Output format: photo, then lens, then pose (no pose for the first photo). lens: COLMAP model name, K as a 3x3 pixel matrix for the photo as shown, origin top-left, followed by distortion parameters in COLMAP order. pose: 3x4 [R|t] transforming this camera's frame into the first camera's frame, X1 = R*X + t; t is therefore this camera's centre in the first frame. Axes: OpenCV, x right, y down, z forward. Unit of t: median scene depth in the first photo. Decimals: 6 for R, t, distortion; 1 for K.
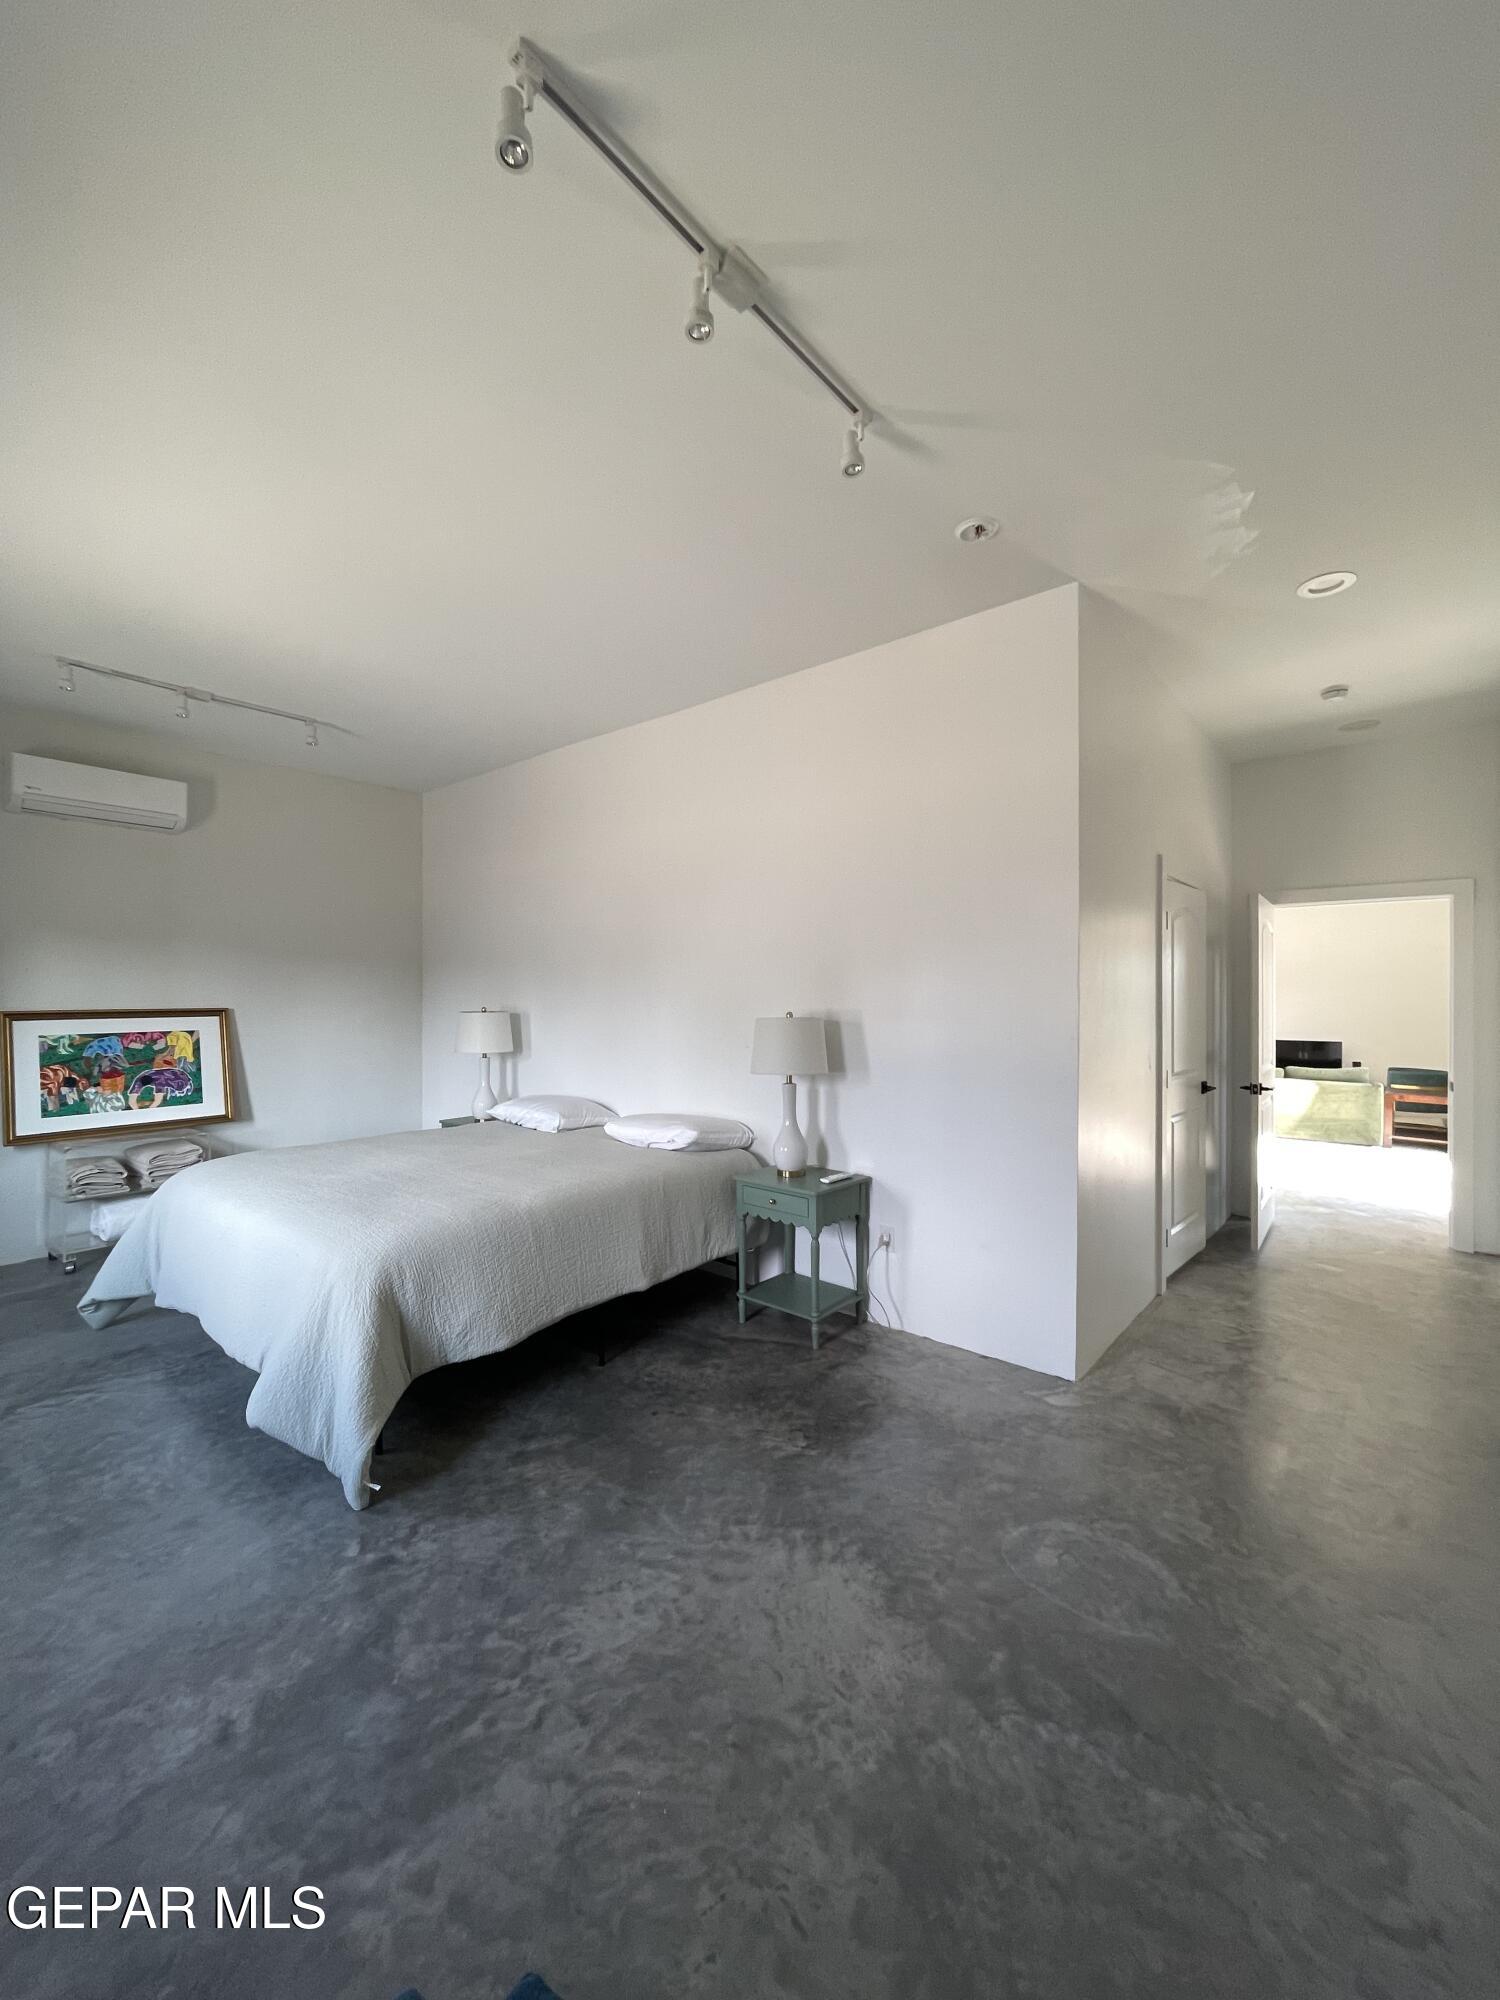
lens RADIAL K [[808.4, 0, 750.4], [0, 808.4, 993.4], [0, 0, 1]] dist [-0.002479, -0.000018]
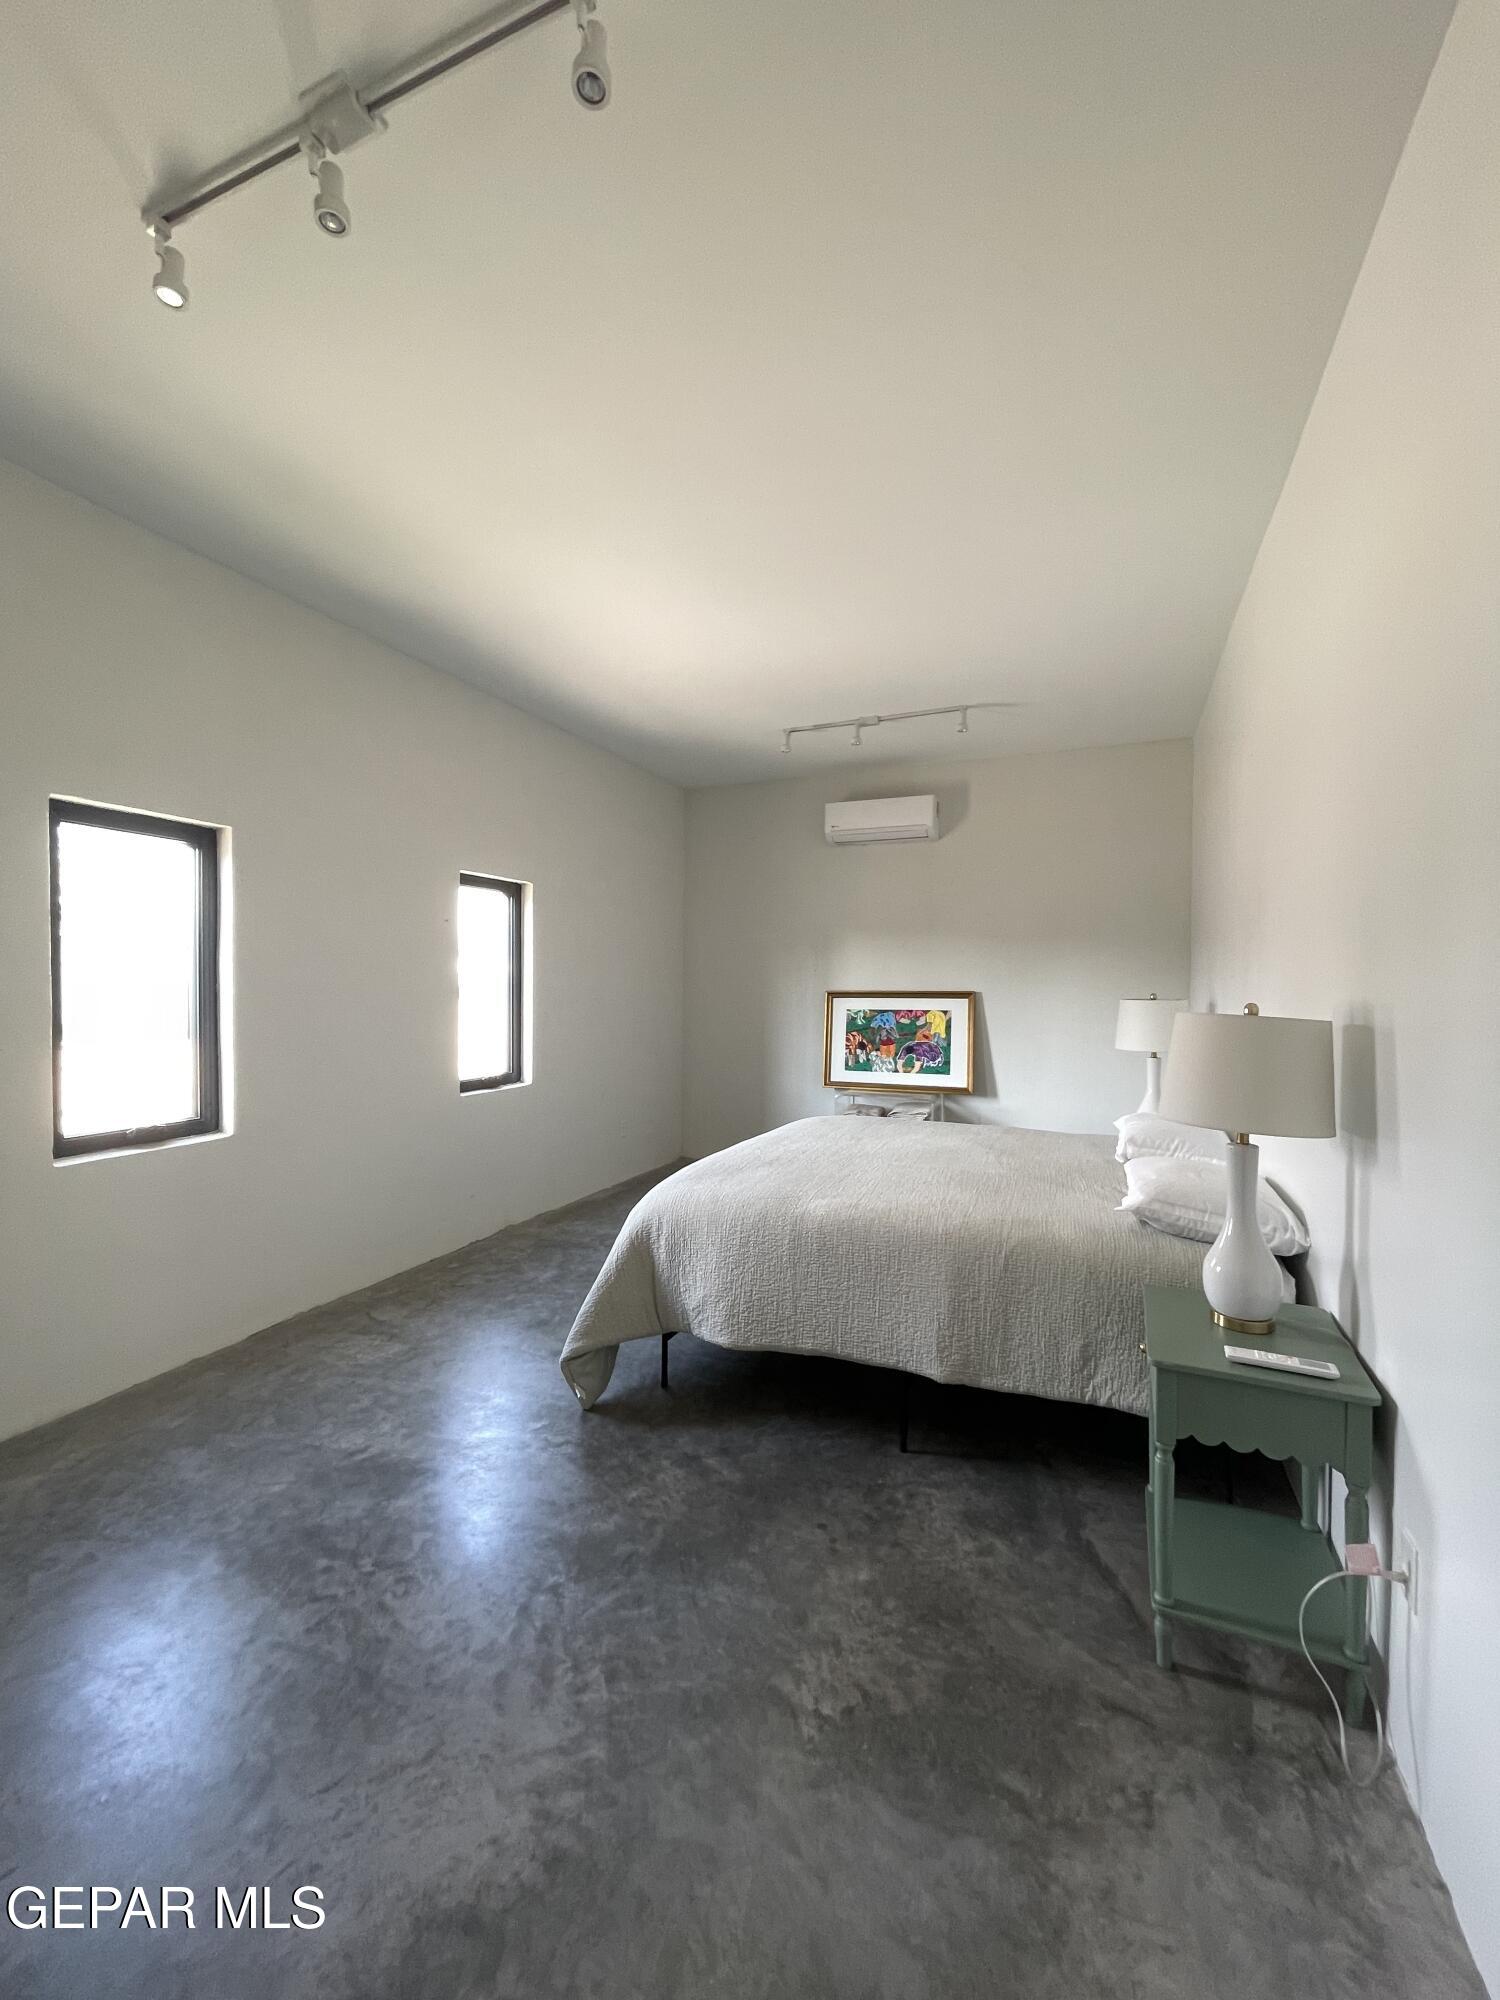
lens RADIAL K [[808.4, 0, 753.8], [0, 808.4, 994.5], [0, 0, 1]] dist [-0.002479, -0.000018]
pose [[0.296085, 0.015674, -0.955033, 0.375818], [-0.005077, 0.999877, 0.014836, 0.008938], [0.955148, 0.000456, 0.296128, 0.469611]]
